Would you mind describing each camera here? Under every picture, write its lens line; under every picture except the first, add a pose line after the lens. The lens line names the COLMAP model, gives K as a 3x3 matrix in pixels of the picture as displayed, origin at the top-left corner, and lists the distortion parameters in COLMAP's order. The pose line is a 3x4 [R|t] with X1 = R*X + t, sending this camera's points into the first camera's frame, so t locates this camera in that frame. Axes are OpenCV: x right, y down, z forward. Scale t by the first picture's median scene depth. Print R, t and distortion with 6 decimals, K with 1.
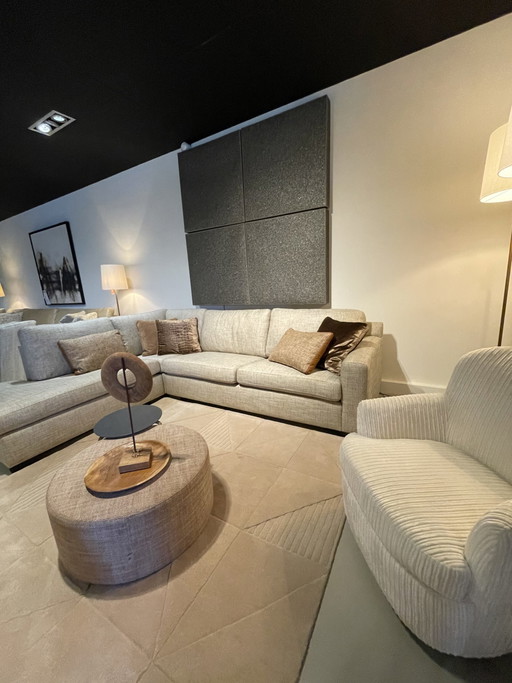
lens RADIAL K [[272.0, 0, 255.2], [0, 272.0, 342.7], [0, 0, 1]] dist [-0.003643, 0.000041]
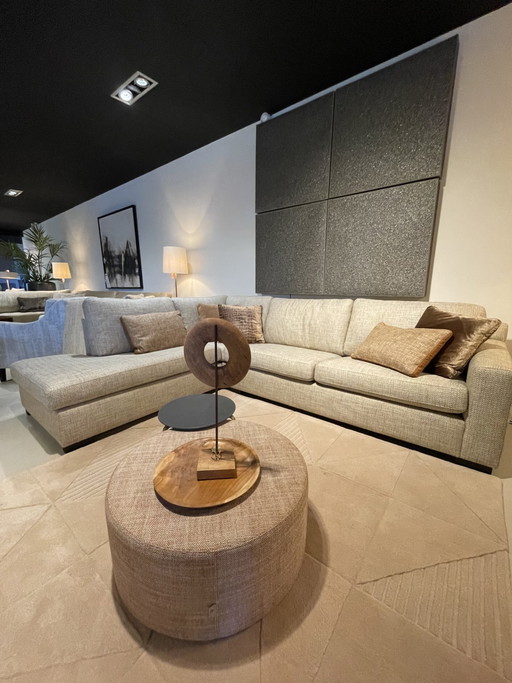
lens RADIAL K [[272.0, 0, 256.8], [0, 272.0, 342.3], [0, 0, 1]] dist [-0.003643, 0.000041]
pose [[0.987700, 0.085626, -0.130828, -0.136262], [-0.086860, 0.996213, -0.003748, 0.046462], [0.130012, 0.015066, 0.991398, 0.137769]]
